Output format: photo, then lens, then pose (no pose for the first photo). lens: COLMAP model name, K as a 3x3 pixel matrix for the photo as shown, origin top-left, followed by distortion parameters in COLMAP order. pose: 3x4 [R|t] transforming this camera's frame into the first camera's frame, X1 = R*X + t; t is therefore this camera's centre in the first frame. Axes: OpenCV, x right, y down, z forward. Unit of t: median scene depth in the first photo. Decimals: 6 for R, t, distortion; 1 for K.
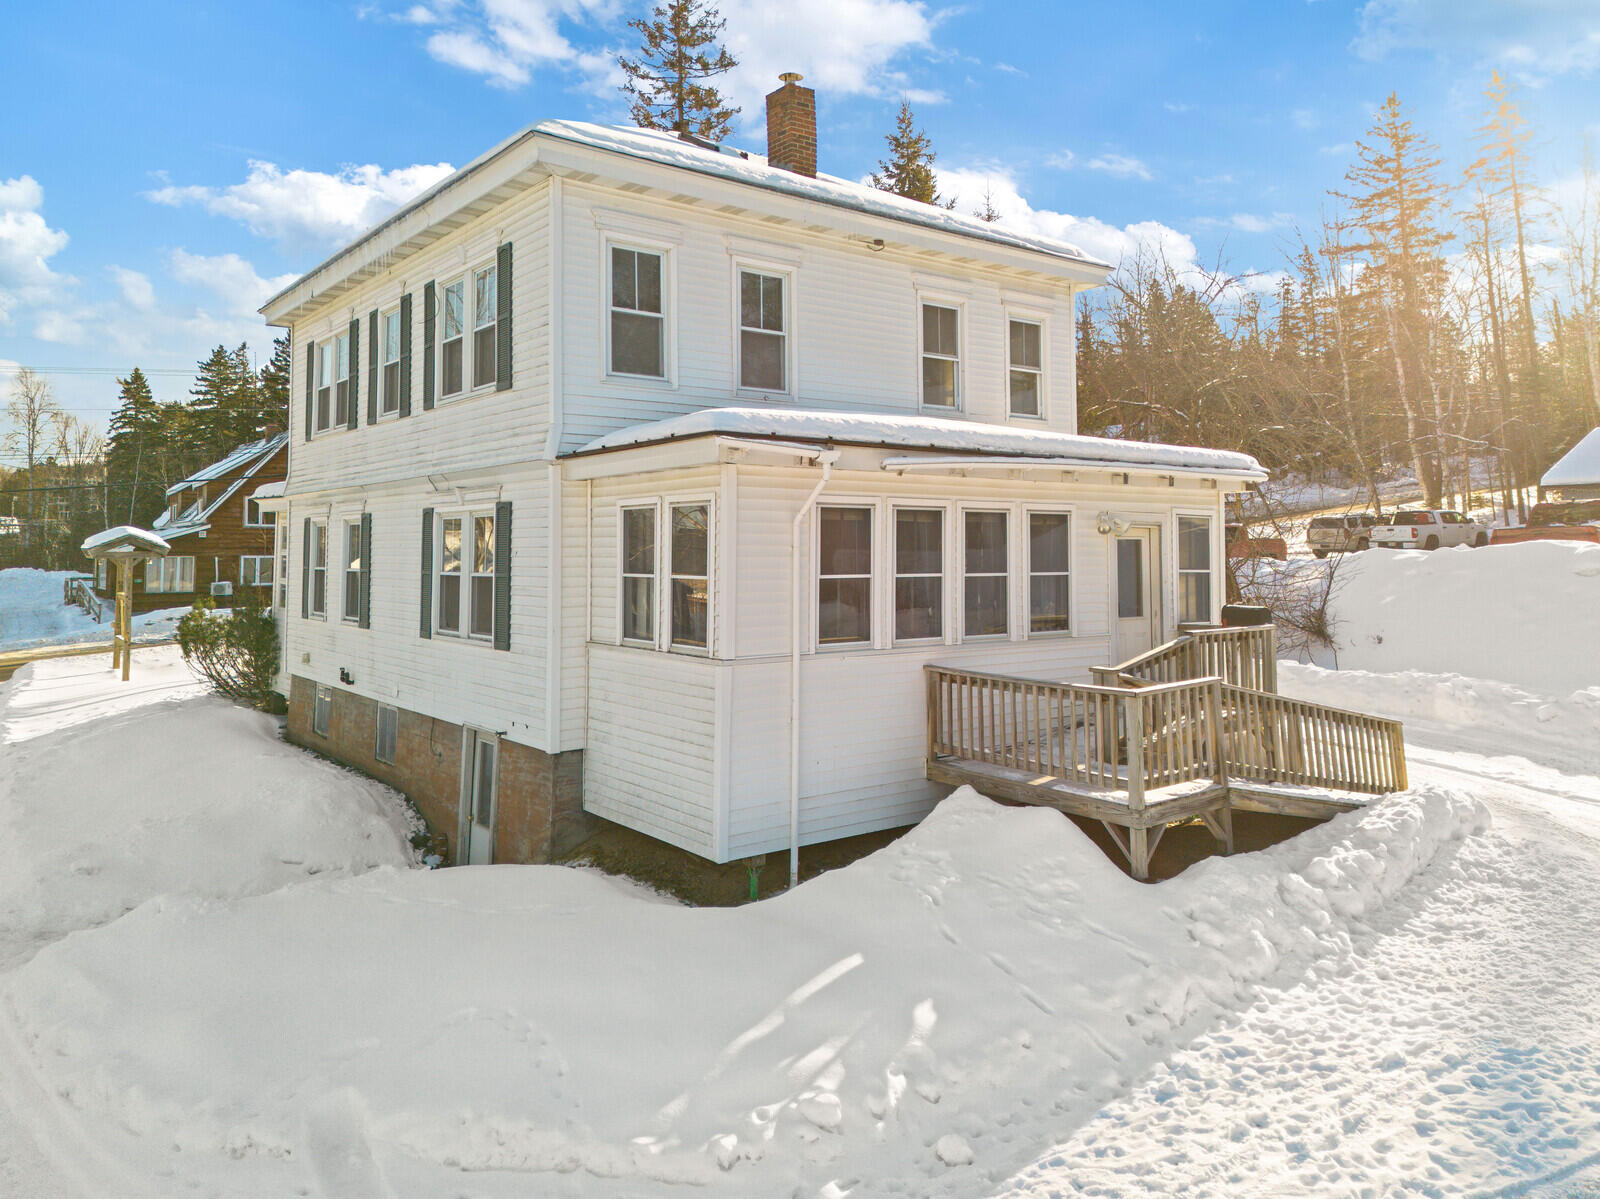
lens RADIAL K [[1153.7, 0, 800.4], [0, 1153.7, 482.0], [0, 0, 1]] dist [0.047786, -0.001793]
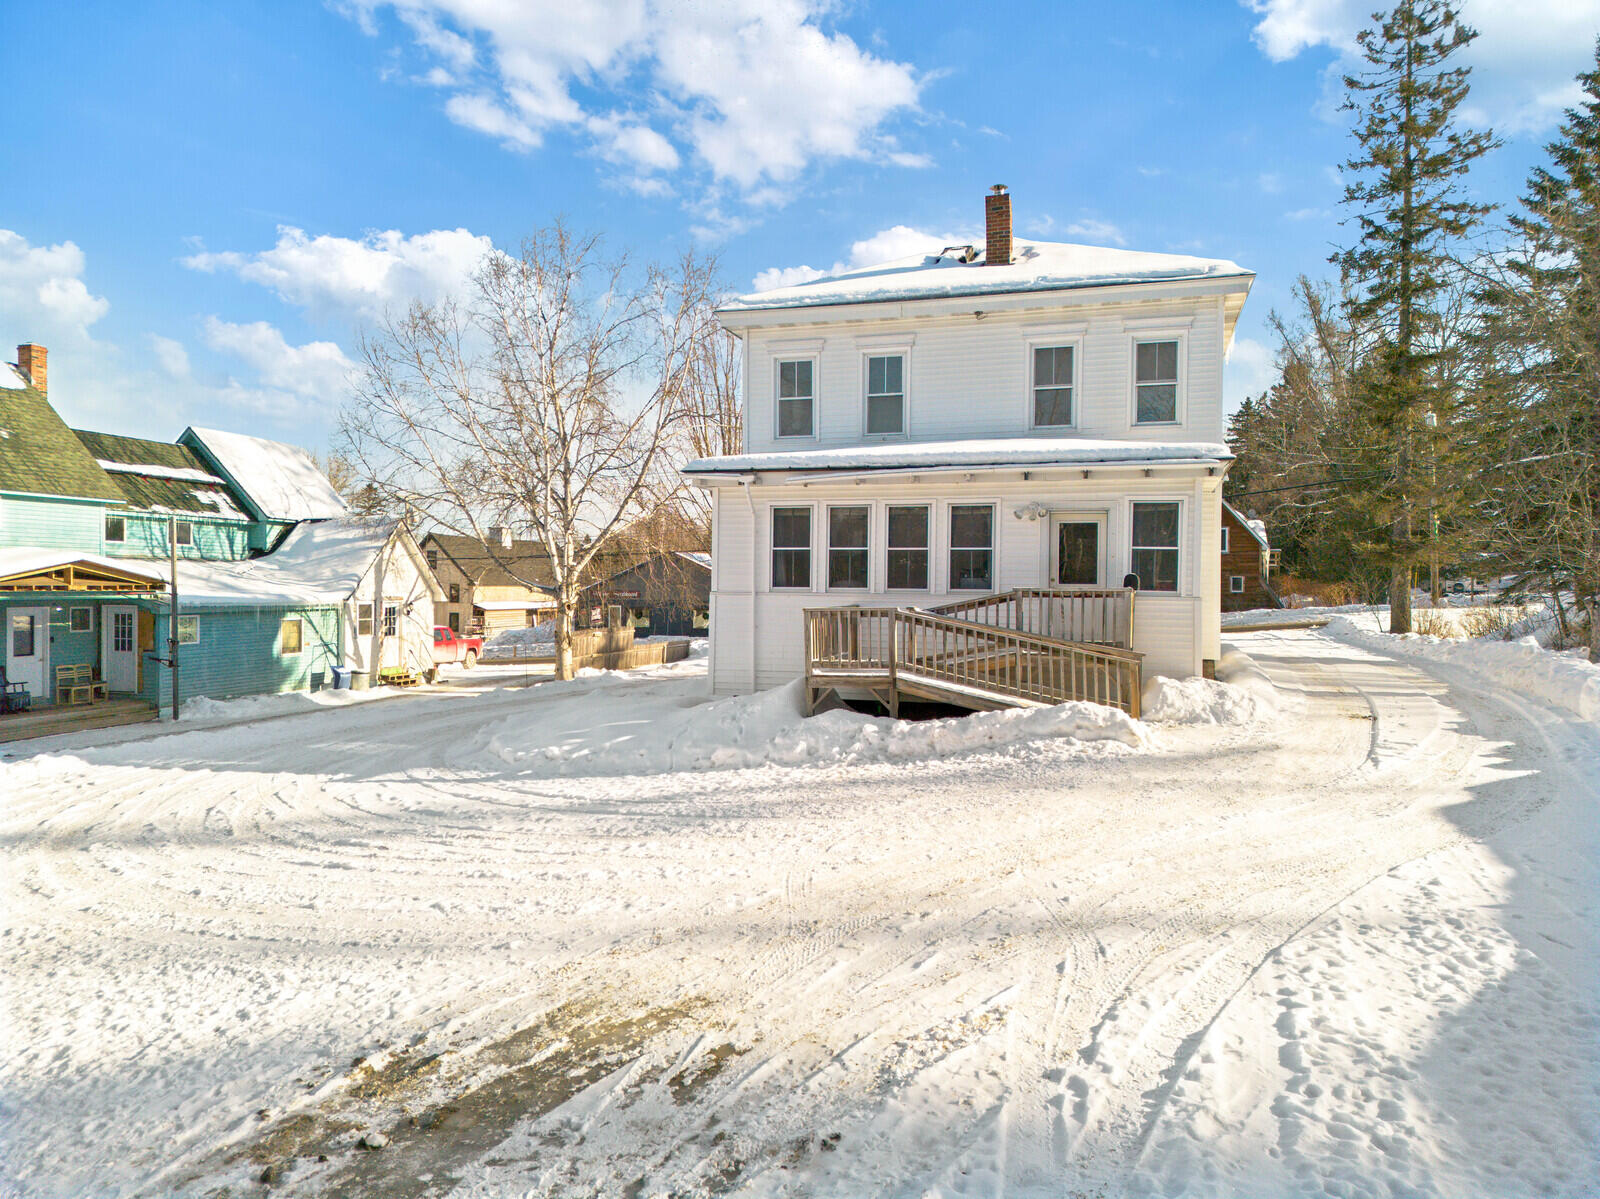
lens RADIAL K [[1110.0, 0, 800.0], [0, 1110.0, 599.5], [0, 0, 1]] dist [0.090342, -0.089948]
pose [[0.590750, 0.016188, -0.806692, 1.170439], [0.040154, 0.997970, 0.049432, 0.065522], [0.805855, -0.061594, 0.588901, 0.033836]]
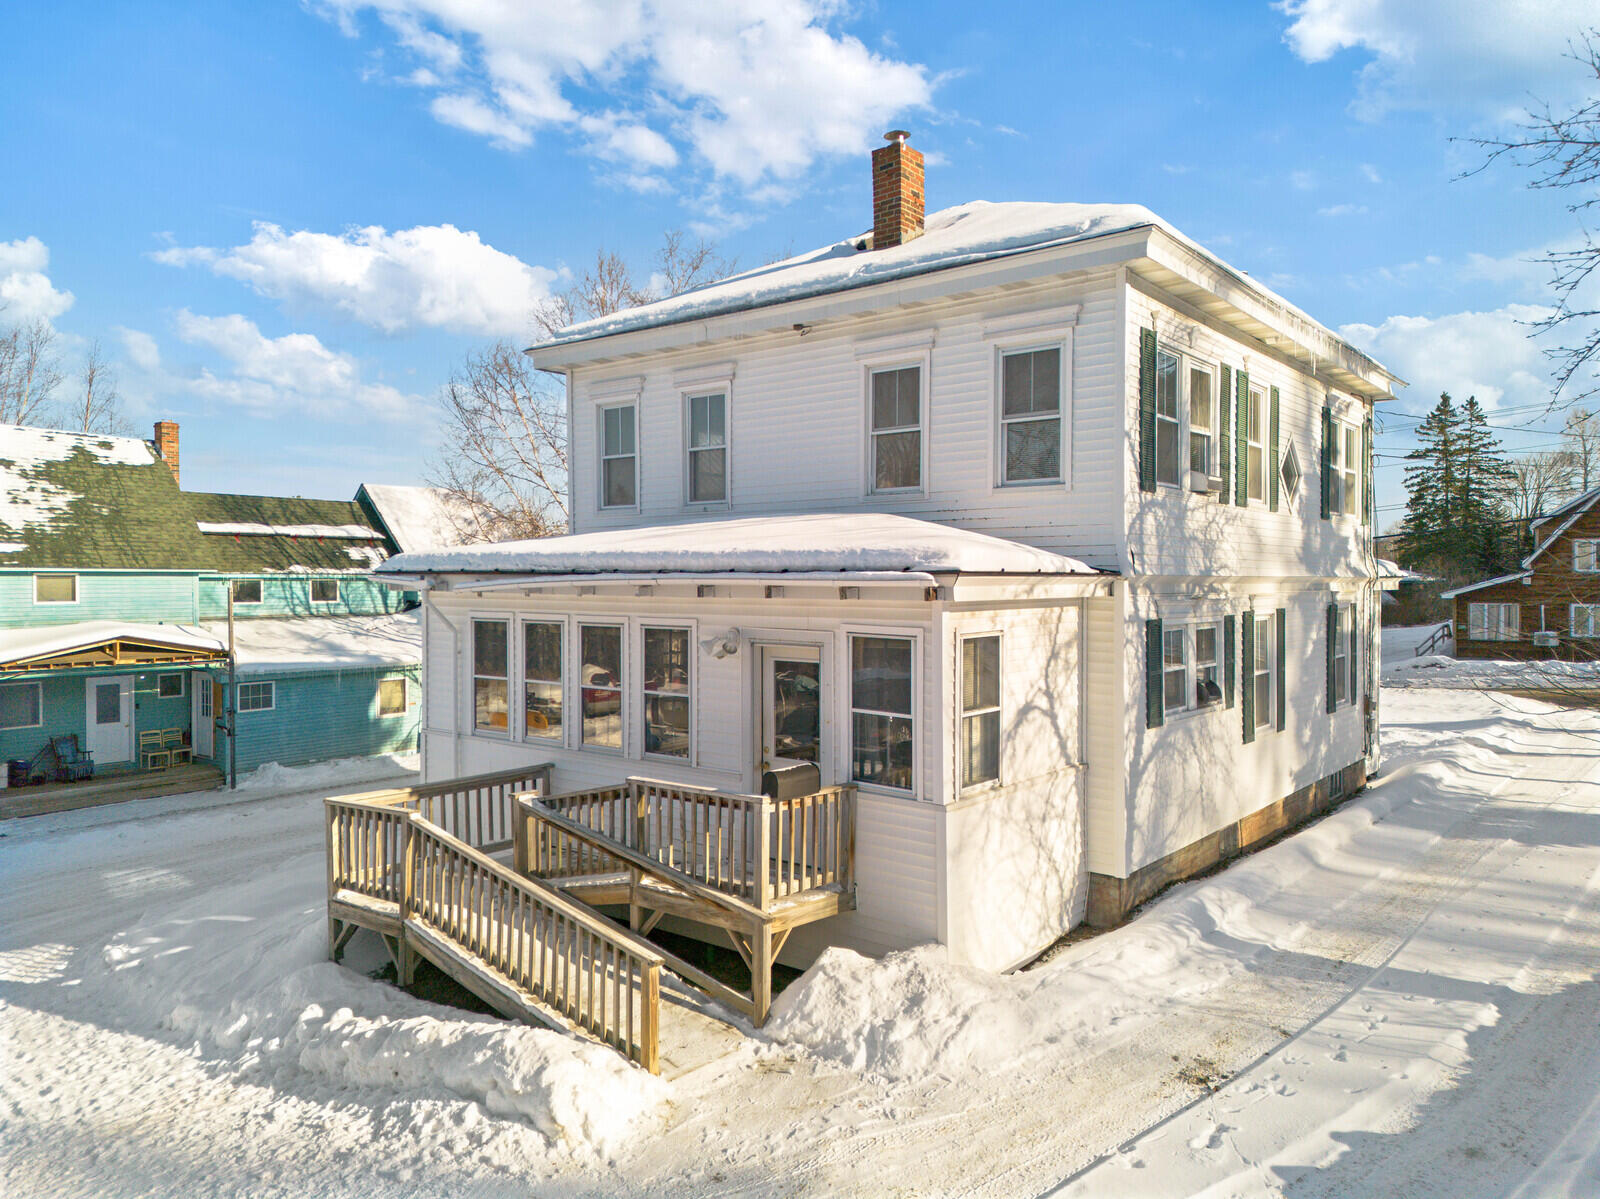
lens RADIAL K [[1110.0, 0, 800.0], [0, 1110.0, 599.5], [0, 0, 1]] dist [0.090342, -0.089948]
pose [[0.241600, 0.018051, -0.970208, 1.092523], [0.056295, 0.997882, 0.032584, -0.018667], [0.968742, -0.062490, 0.240072, 0.886574]]
